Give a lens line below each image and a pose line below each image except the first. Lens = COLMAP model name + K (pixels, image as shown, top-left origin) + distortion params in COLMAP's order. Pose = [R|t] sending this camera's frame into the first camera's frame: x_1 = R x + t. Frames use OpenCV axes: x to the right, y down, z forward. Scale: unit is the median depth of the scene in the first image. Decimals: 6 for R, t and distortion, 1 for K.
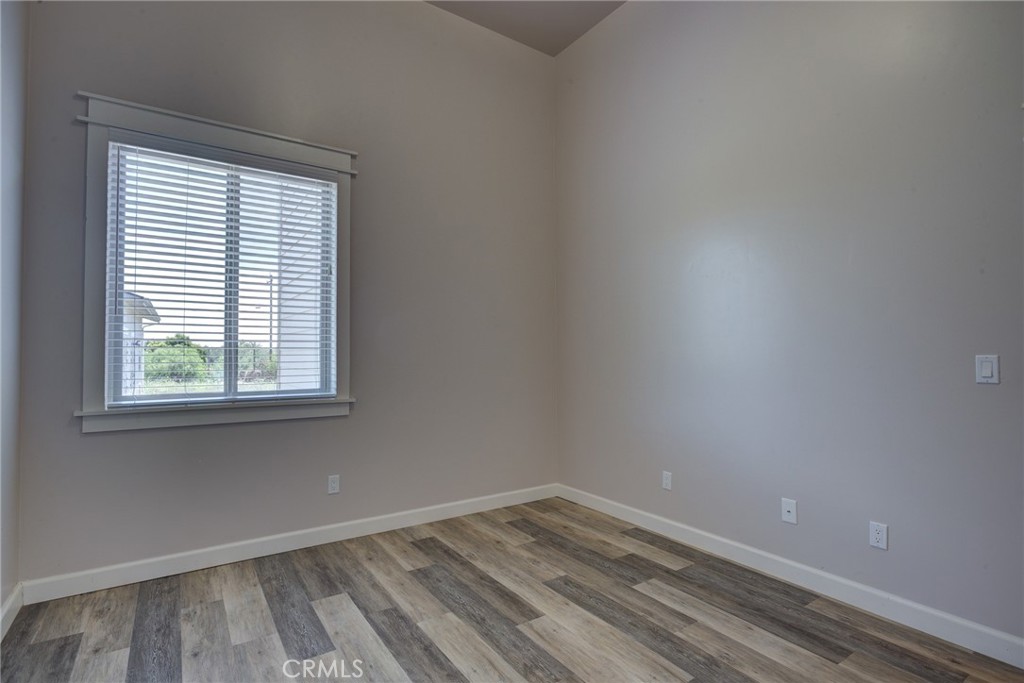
lens RADIAL K [[507.8, 0, 511.6], [0, 507.8, 337.5], [0, 0, 1]] dist [-0.008700, 0.000417]
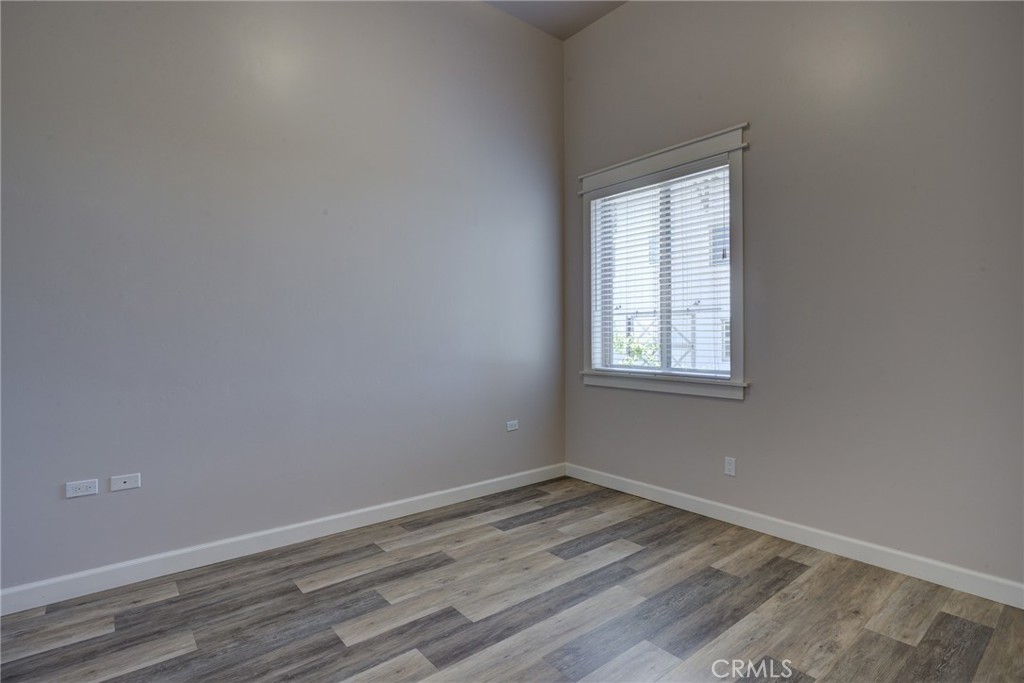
lens RADIAL K [[507.8, 0, 511.6], [0, 507.8, 337.5], [0, 0, 1]] dist [-0.008700, 0.000417]
pose [[0.085554, 0.001985, -0.996332, 0.696421], [0.027143, 0.999622, 0.004322, 0.021002], [0.995964, -0.027413, 0.085468, 0.558494]]
